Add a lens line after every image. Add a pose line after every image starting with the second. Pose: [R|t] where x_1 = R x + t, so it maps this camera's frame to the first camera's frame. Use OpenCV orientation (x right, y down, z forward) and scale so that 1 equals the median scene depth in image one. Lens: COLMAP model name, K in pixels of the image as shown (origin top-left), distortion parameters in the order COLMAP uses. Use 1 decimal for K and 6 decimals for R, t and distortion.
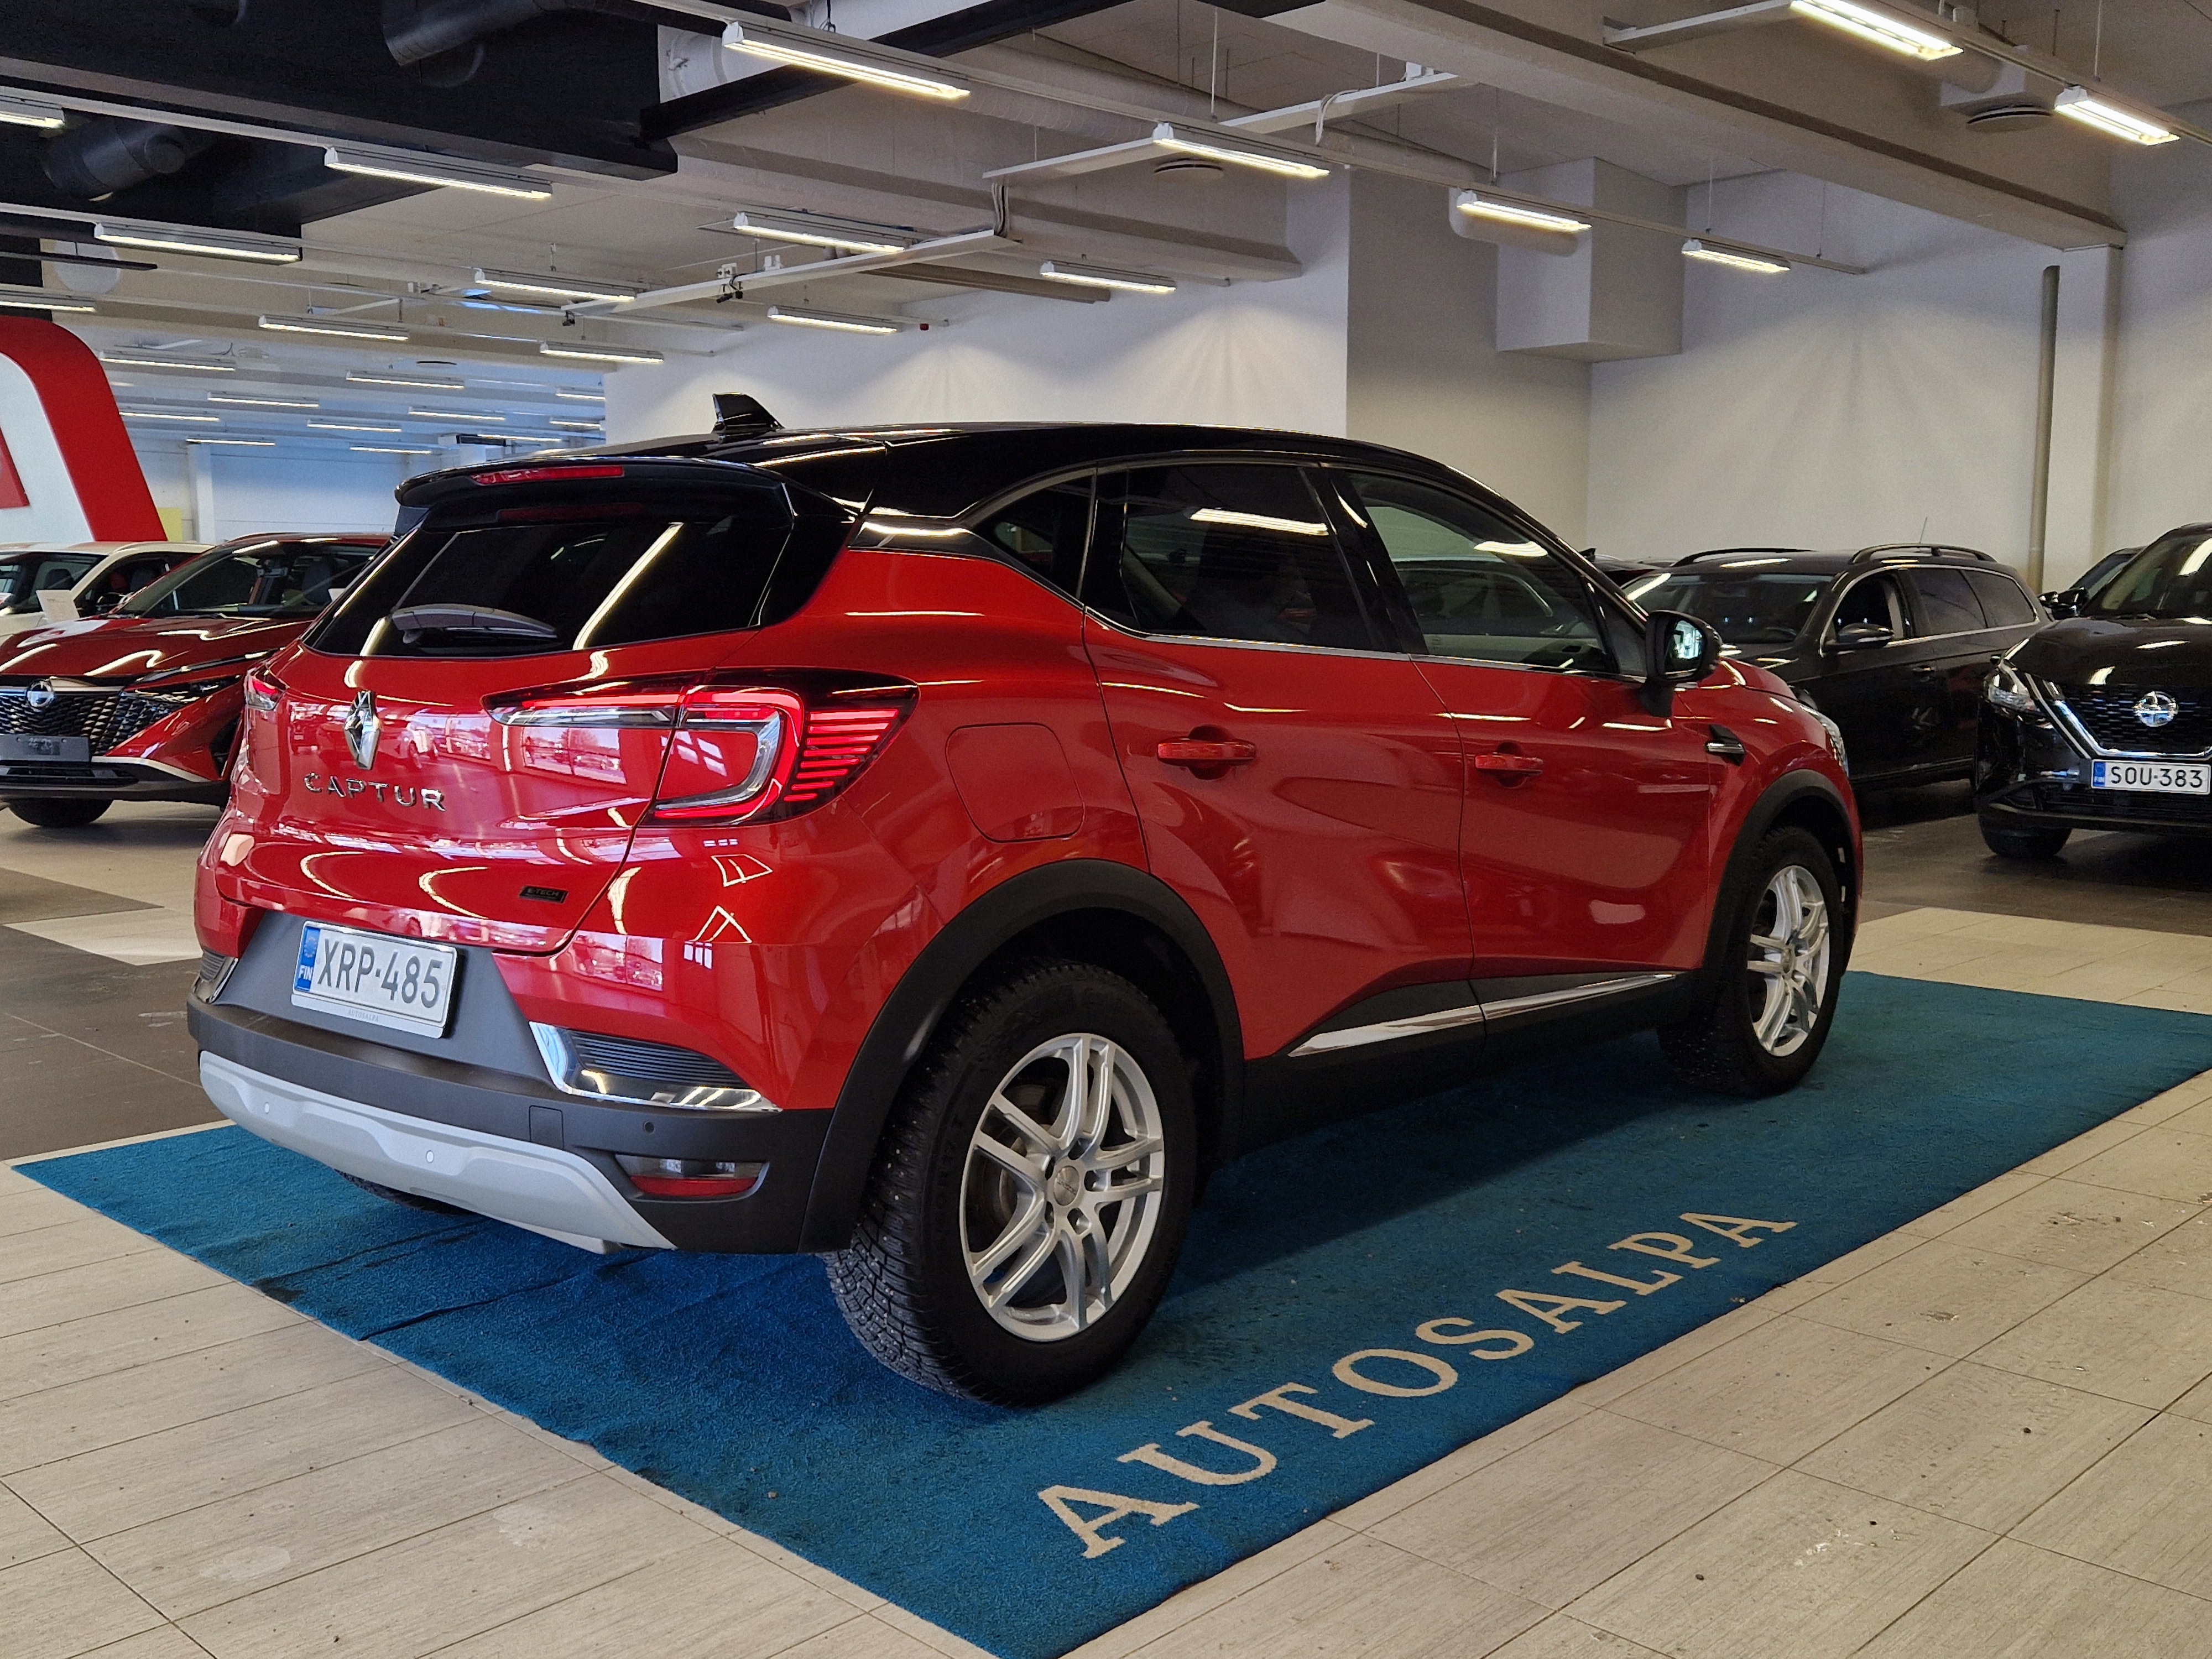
lens RADIAL K [[2115.7, 0, 1098.8], [0, 2115.7, 833.7], [0, 0, 1]] dist [0.048255, -0.013755]
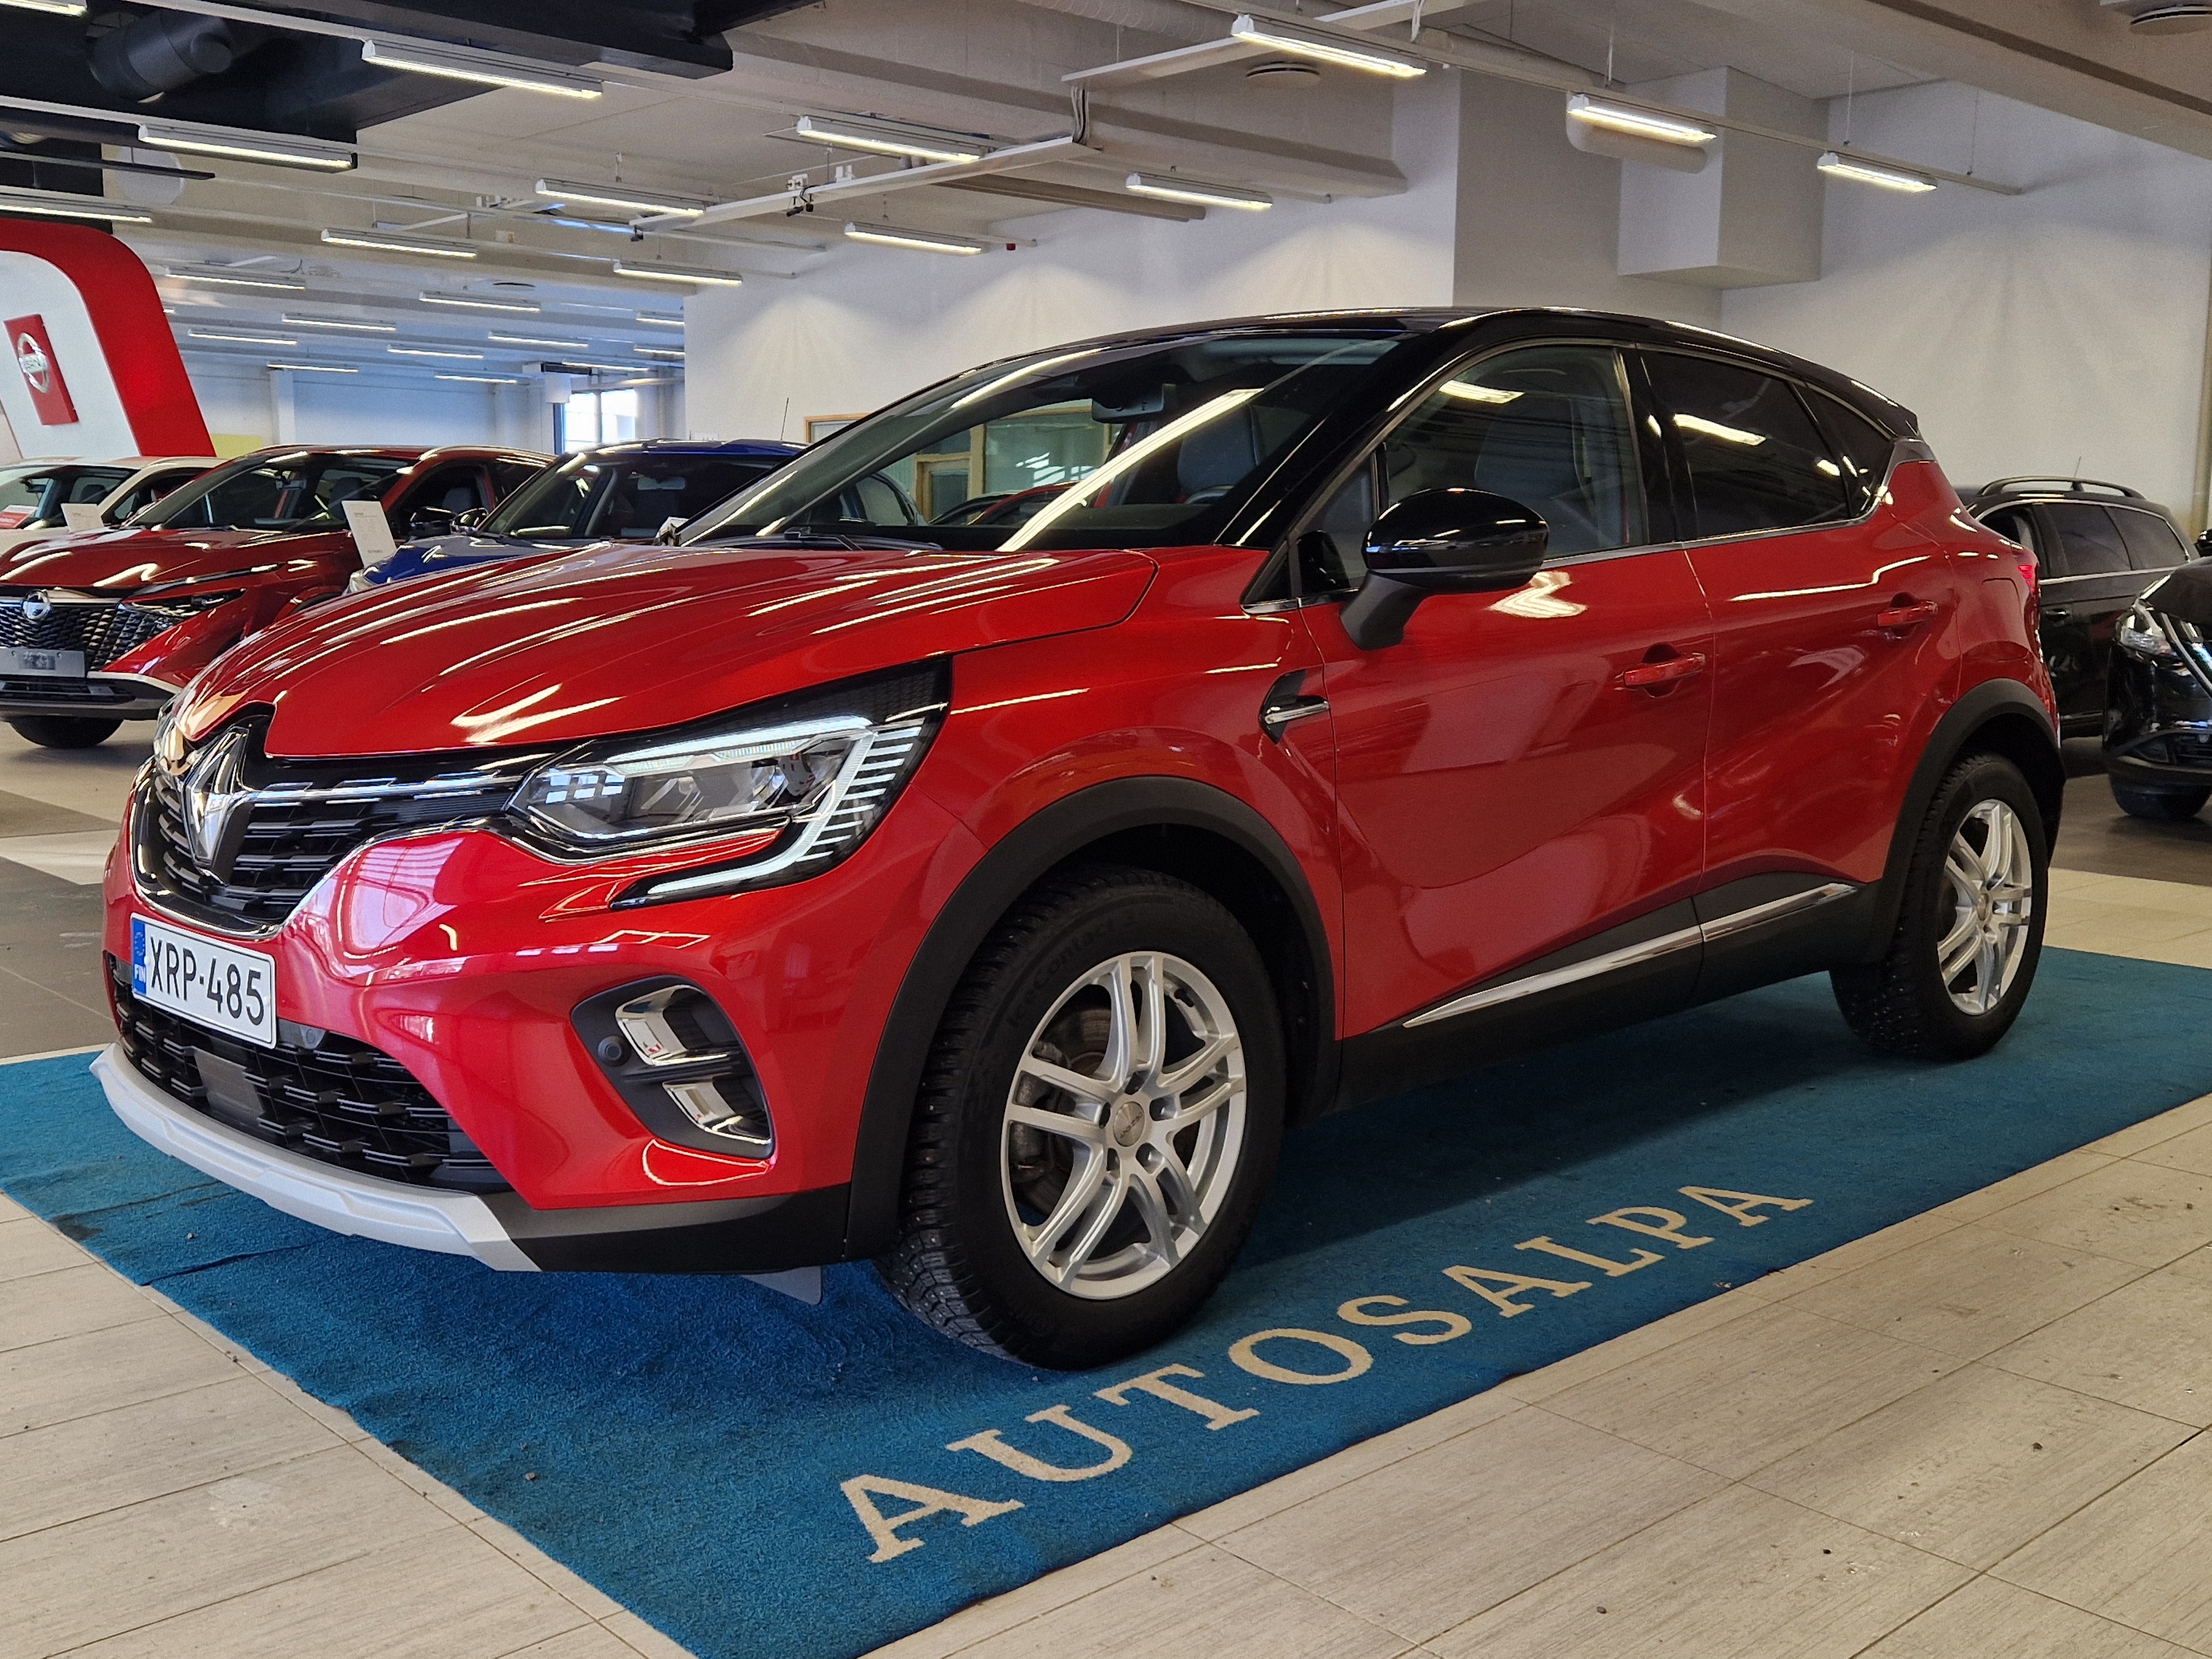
lens RADIAL K [[2190.4, 0, 1117.1], [0, 2190.4, 827.4], [0, 0, 1]] dist [0.056174, -0.026780]
pose [[0.998741, 0.020075, -0.045979, 0.073476], [-0.019362, 0.999686, 0.015890, 0.018928], [0.046283, -0.014980, 0.998816, 0.077817]]
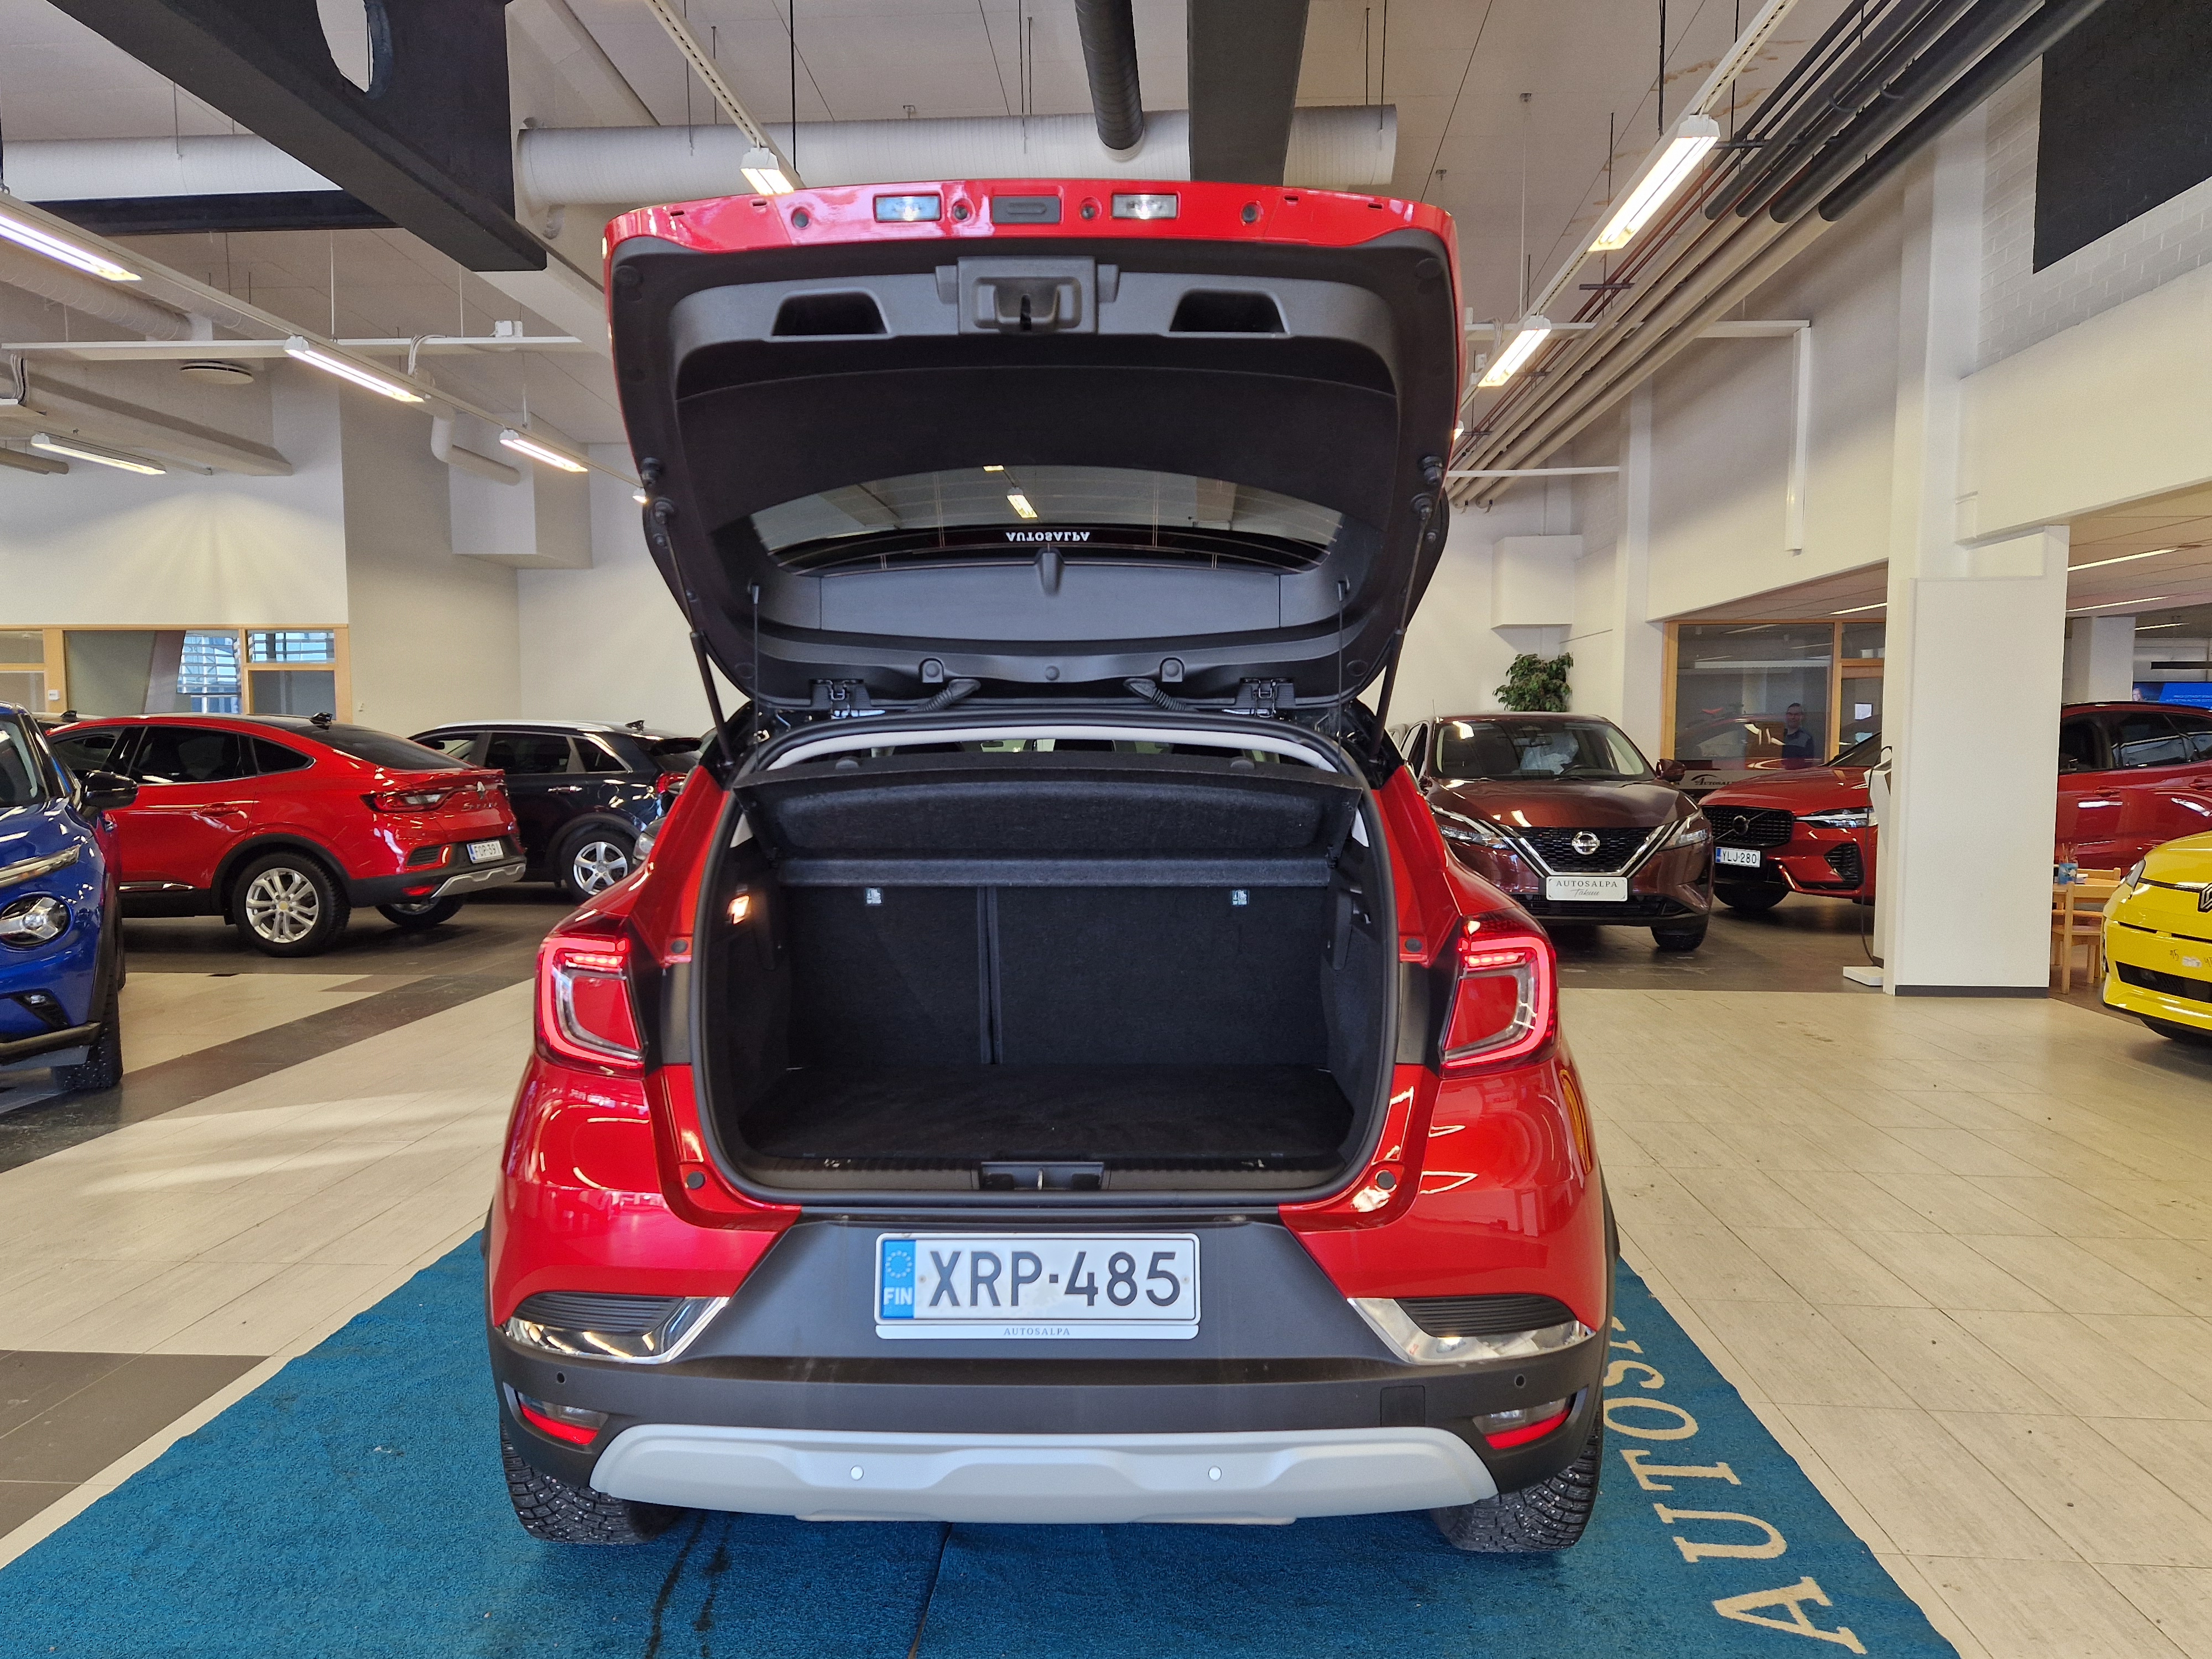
lens RADIAL K [[1561.7, 0, 1103.6], [0, 1561.7, 816.9], [0, 0, 1]] dist [0.023102, -0.006235]
pose [[0.762430, -0.031587, 0.646300, -0.509664], [0.070756, 0.996888, -0.034749, -0.069287], [-0.643191, 0.072223, 0.762292, 0.336371]]
